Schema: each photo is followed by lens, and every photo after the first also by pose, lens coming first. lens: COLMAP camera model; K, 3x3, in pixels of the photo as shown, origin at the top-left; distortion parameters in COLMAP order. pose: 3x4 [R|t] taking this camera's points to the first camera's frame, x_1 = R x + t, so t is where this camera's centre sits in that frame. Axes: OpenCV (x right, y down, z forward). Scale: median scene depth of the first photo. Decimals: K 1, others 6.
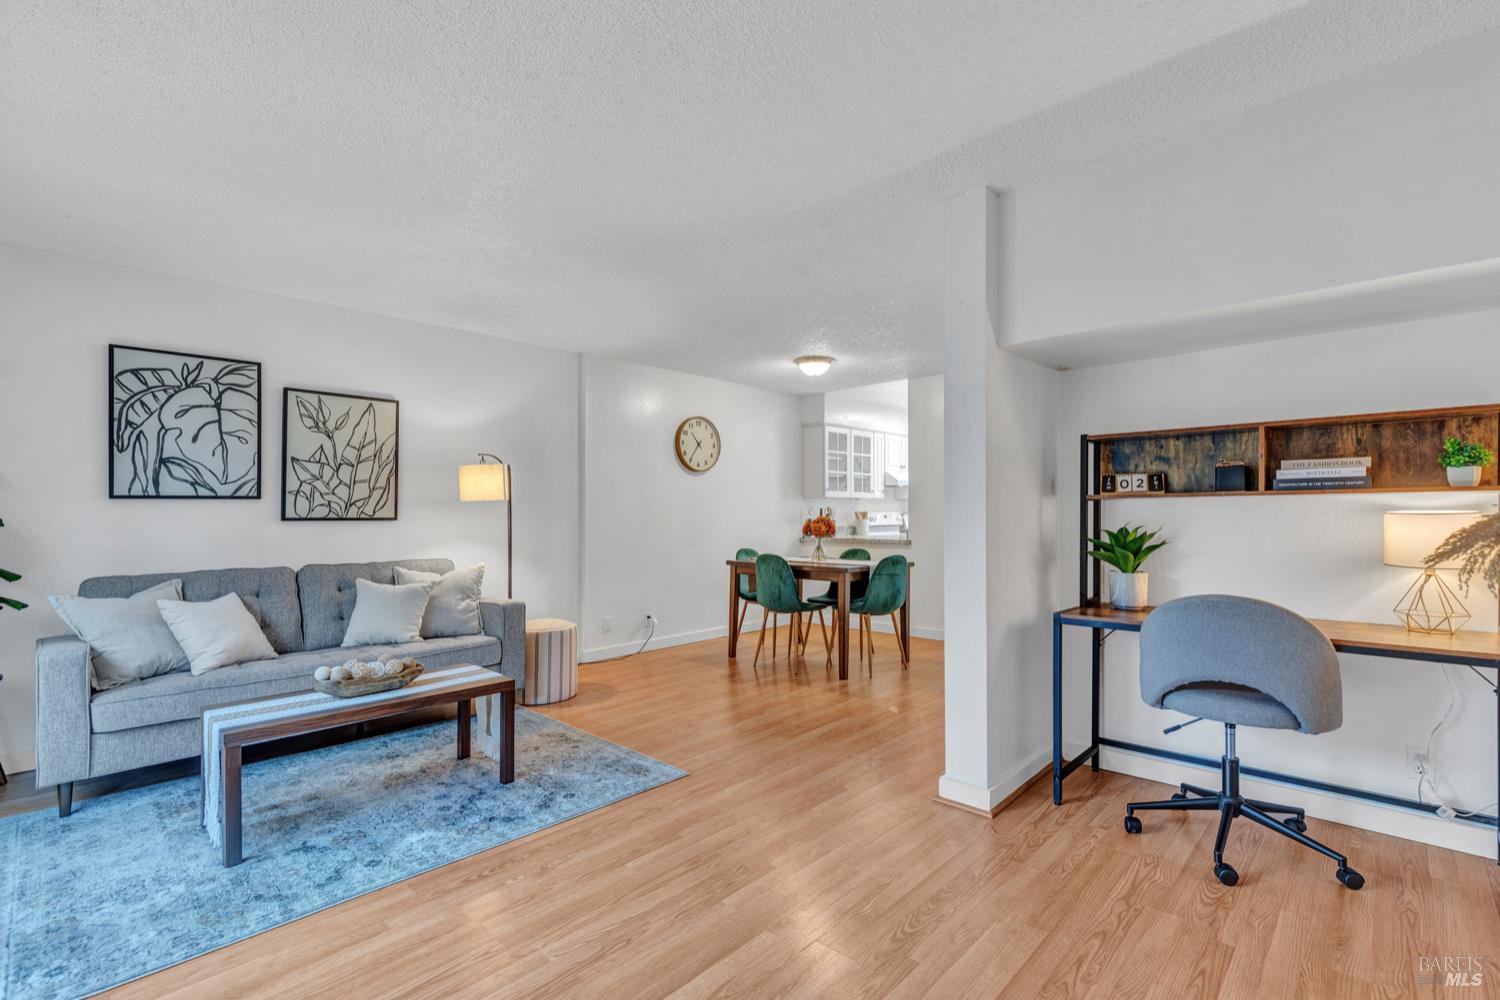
lens RADIAL K [[667.8, 0, 758.1], [0, 667.8, 515.2], [0, 0, 1]] dist [0.001937, 0.000301]
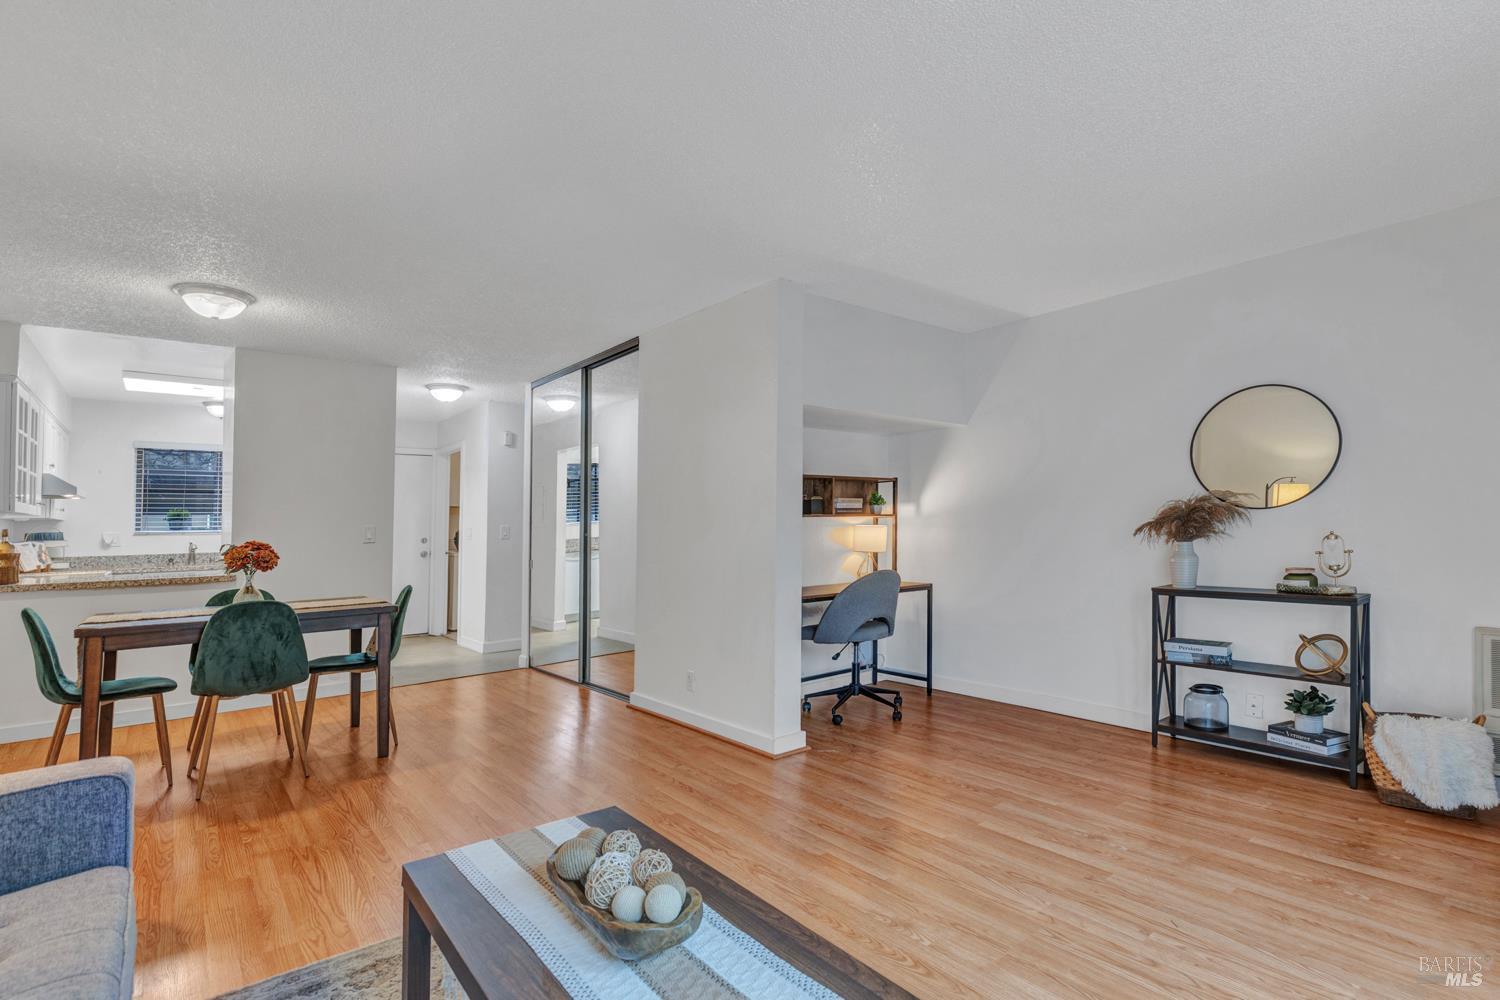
lens RADIAL K [[703.3, 0, 750.0], [0, 703.3, 500.0], [0, 0, 1]] dist [0.001344, 0.000091]
pose [[0.141764, 0.054276, 0.988411, -0.754390], [0.025955, 0.997949, -0.058522, 0.019442], [-0.989560, 0.033951, 0.140064, 0.622194]]
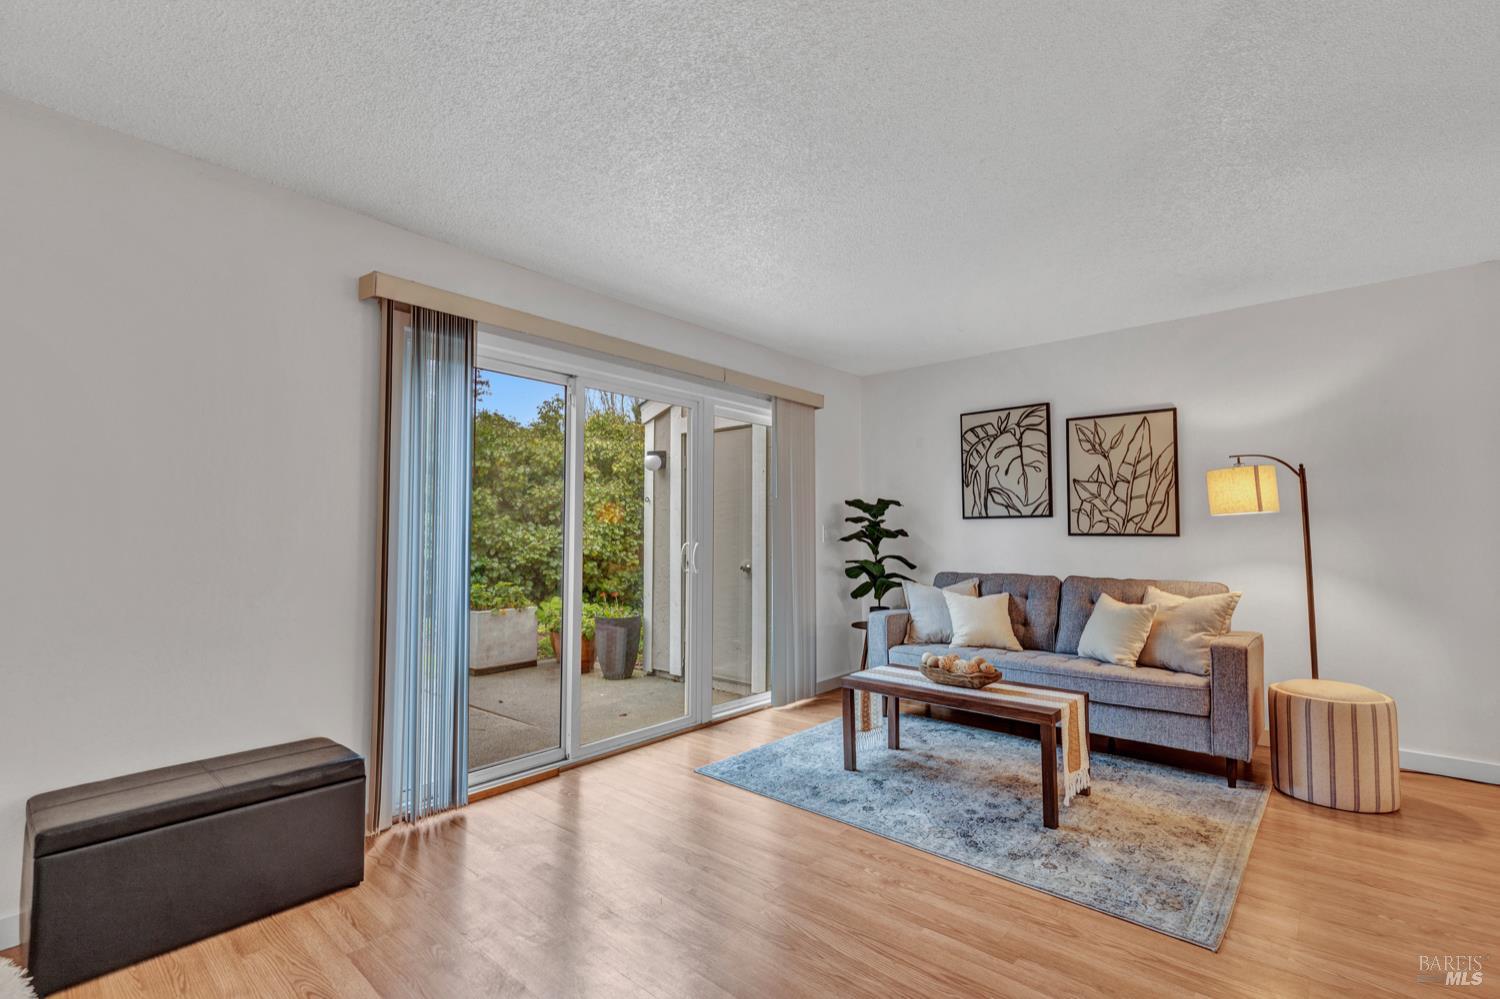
lens RADIAL K [[661.8, 0, 750.0], [0, 661.8, 499.5], [0, 0, 1]] dist [0.000453, -0.000002]
pose [[0.040811, -0.044697, -0.998167, 0.418402], [0.000056, 0.998999, -0.044732, -0.003347], [0.999167, 0.001770, 0.040773, 0.442016]]
